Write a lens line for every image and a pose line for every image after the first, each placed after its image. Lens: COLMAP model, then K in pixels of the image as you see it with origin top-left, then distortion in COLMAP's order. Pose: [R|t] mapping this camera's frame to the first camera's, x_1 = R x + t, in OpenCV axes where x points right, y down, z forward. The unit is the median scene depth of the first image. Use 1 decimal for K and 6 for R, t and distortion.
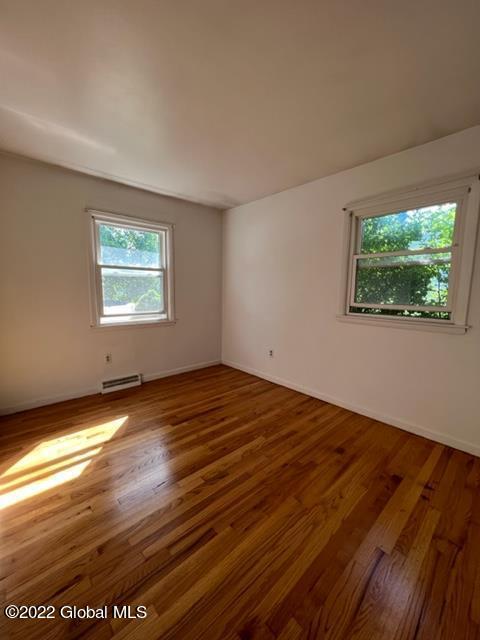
lens RADIAL K [[255.0, 0, 240.7], [0, 255.0, 319.5], [0, 0, 1]] dist [0.000542, 0.000076]
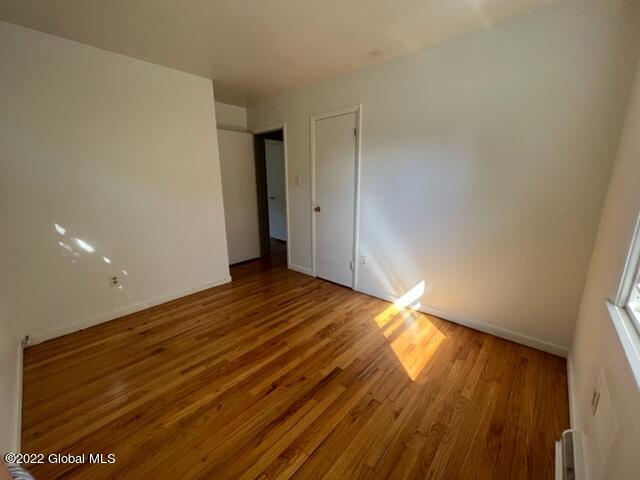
lens RADIAL K [[255.0, 0, 319.5], [0, 255.0, 239.5], [0, 0, 1]] dist [0.000542, 0.000076]
pose [[-0.994895, 0.017470, -0.099393, -0.122597], [-0.017100, 0.941476, 0.336646, -0.201609], [0.099457, 0.336627, -0.936371, 1.440639]]
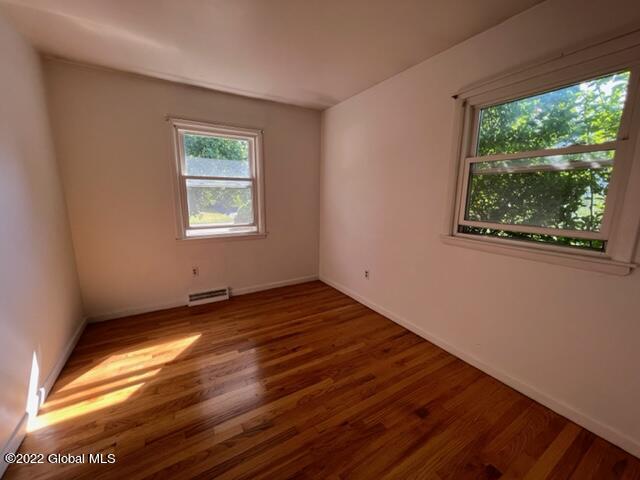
lens RADIAL K [[255.0, 0, 319.5], [0, 255.0, 239.5], [0, 0, 1]] dist [0.000542, 0.000076]
pose [[0.980746, 0.031259, -0.192767, 0.165703], [-0.020745, 0.998197, 0.056323, -0.042761], [0.194180, -0.051239, 0.979627, 0.153531]]
